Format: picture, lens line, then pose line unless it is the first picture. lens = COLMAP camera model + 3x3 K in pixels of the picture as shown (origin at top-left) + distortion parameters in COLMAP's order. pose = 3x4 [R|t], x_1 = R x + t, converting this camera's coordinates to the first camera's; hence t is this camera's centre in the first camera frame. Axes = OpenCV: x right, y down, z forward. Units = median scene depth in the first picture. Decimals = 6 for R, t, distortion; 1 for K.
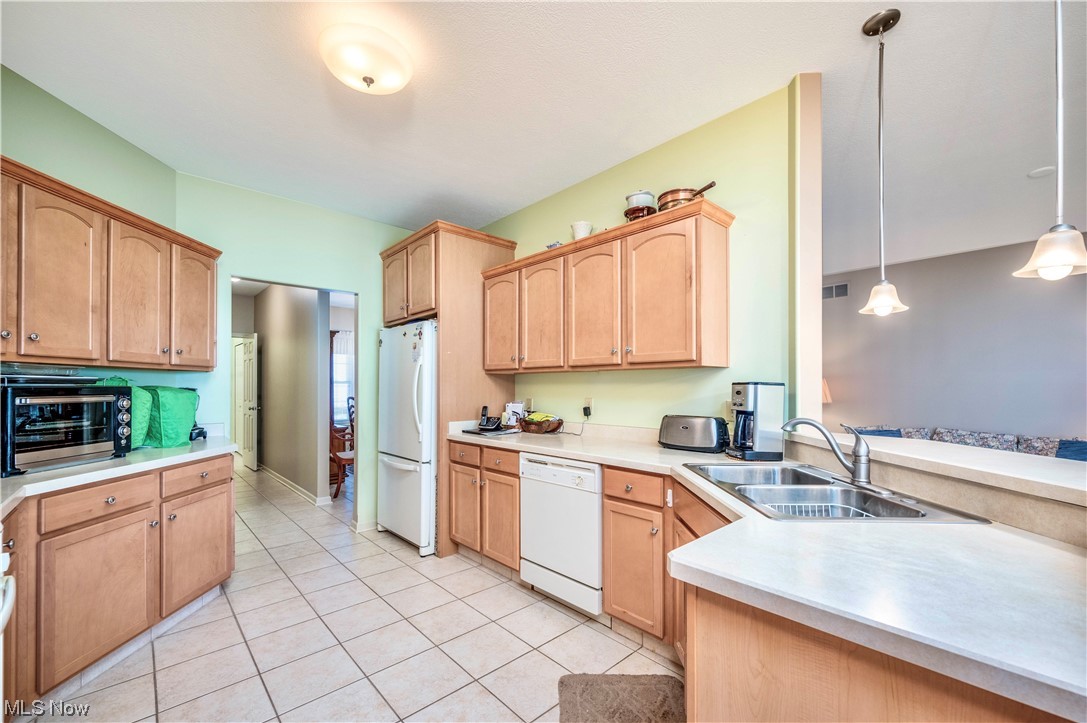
lens RADIAL K [[444.5, 0, 551.0], [0, 444.5, 383.9], [0, 0, 1]] dist [0.001837, 0.000141]
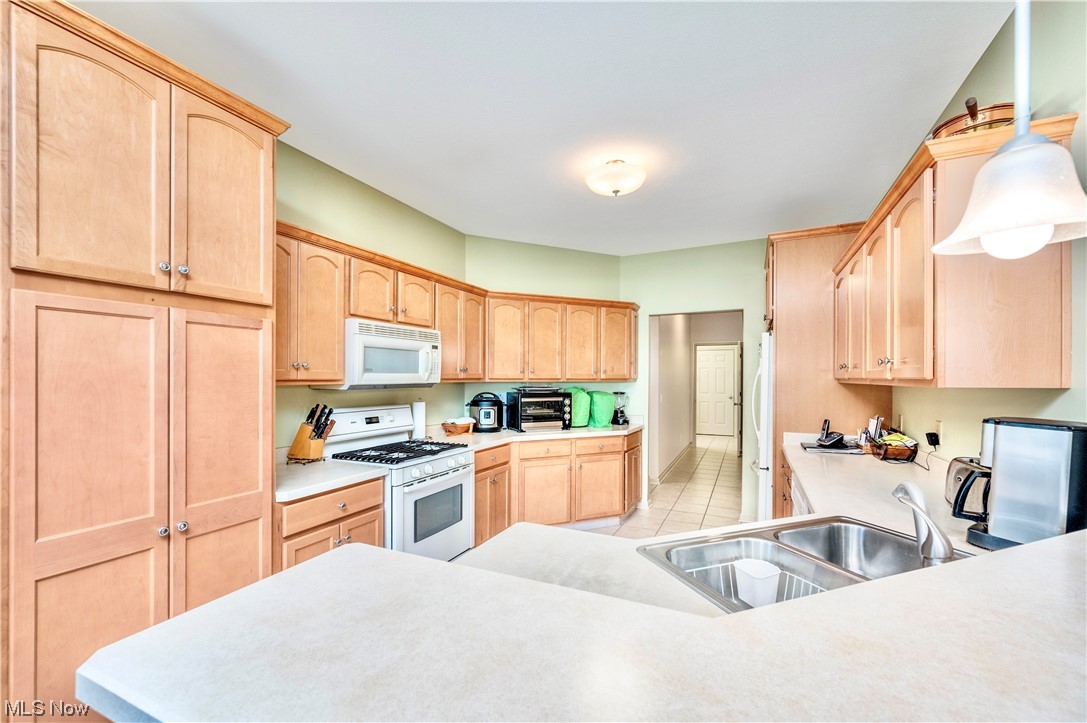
lens RADIAL K [[439.8, 0, 544.7], [0, 439.8, 376.3], [0, 0, 1]] dist [0.000610, 0.000075]
pose [[0.382818, -0.003451, -0.923817, 0.592196], [0.003587, 0.999991, -0.002250, -0.048845], [0.923817, -0.002453, 0.382827, 0.156324]]
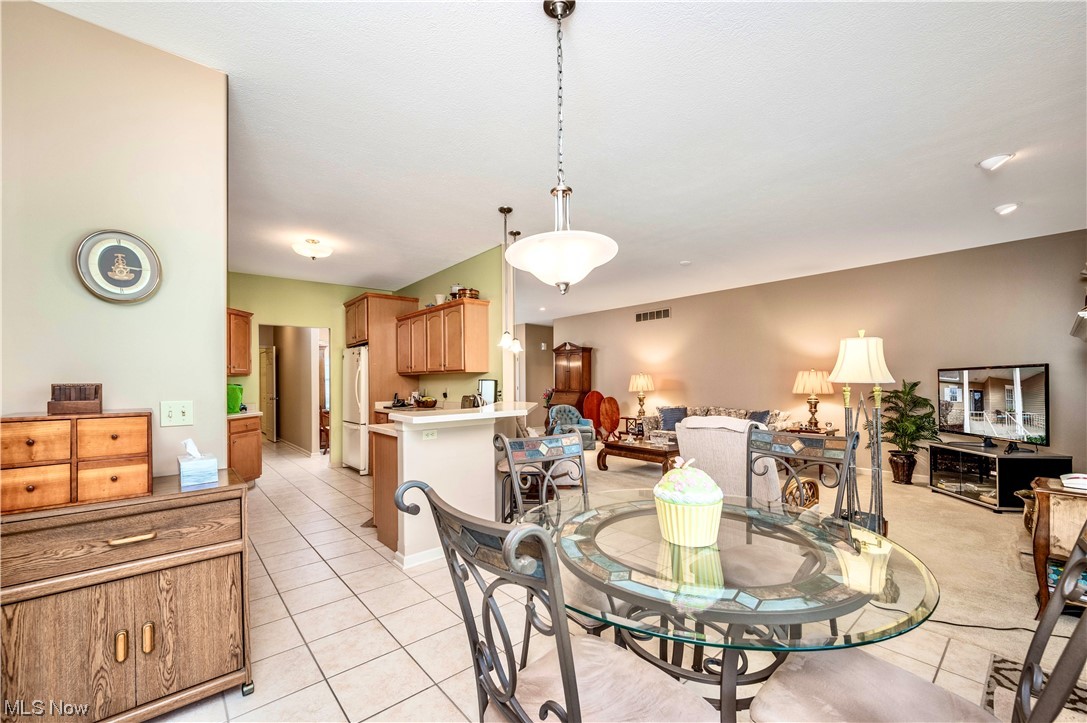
lens RADIAL K [[439.8, 0, 544.7], [0, 439.8, 376.3], [0, 0, 1]] dist [0.000610, 0.000075]
pose [[0.998976, -0.010122, -0.044101, 0.675458], [0.009896, 0.999937, -0.005344, -0.003443], [0.044152, 0.004902, 0.999013, -0.953004]]
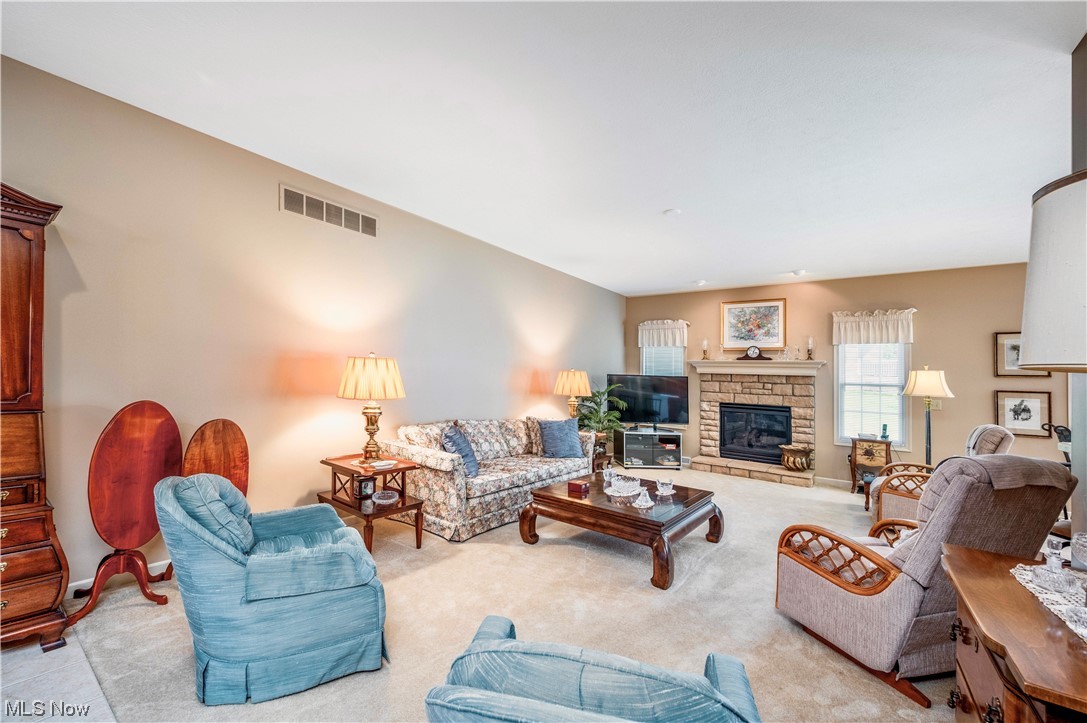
lens RADIAL K [[439.8, 0, 544.7], [0, 439.8, 376.3], [0, 0, 1]] dist [0.000610, 0.000075]
pose [[-0.182676, -0.000646, 0.983173, -0.086214], [-0.044680, 0.998972, -0.007645, 0.015598], [-0.982157, -0.045325, -0.182518, 1.799132]]
